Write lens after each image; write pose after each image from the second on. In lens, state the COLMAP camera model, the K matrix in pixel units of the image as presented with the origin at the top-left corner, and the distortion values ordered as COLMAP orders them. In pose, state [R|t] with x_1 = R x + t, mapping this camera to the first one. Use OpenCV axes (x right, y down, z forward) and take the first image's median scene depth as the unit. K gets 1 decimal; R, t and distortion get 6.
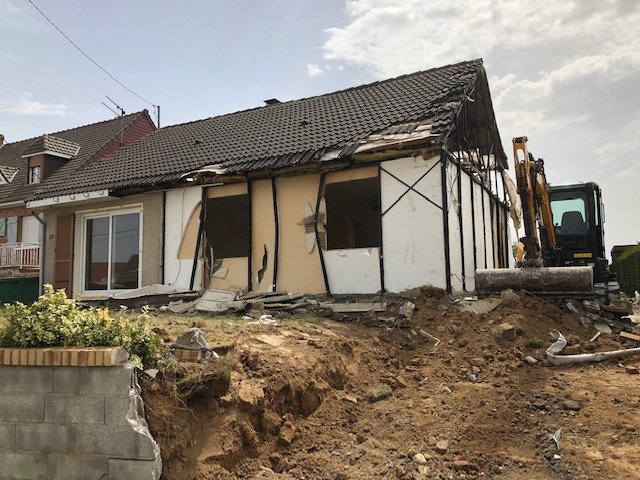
lens RADIAL K [[535.1, 0, 320.1], [0, 535.1, 241.6], [0, 0, 1]] dist [-0.063214, -0.003768]
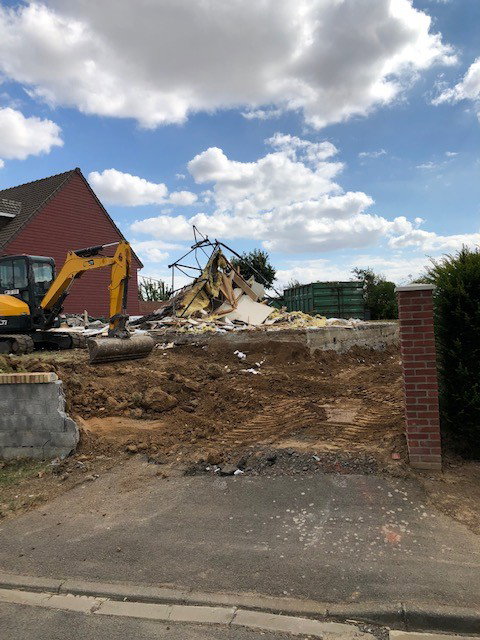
lens RADIAL K [[535.1, 0, 239.6], [0, 535.1, 319.2], [0, 0, 1]] dist [-0.063214, -0.003768]
pose [[0.997777, -0.041204, -0.052372, 0.372694], [0.045672, 0.995144, 0.087196, -0.112686], [0.048524, -0.089394, 0.994814, -0.776333]]
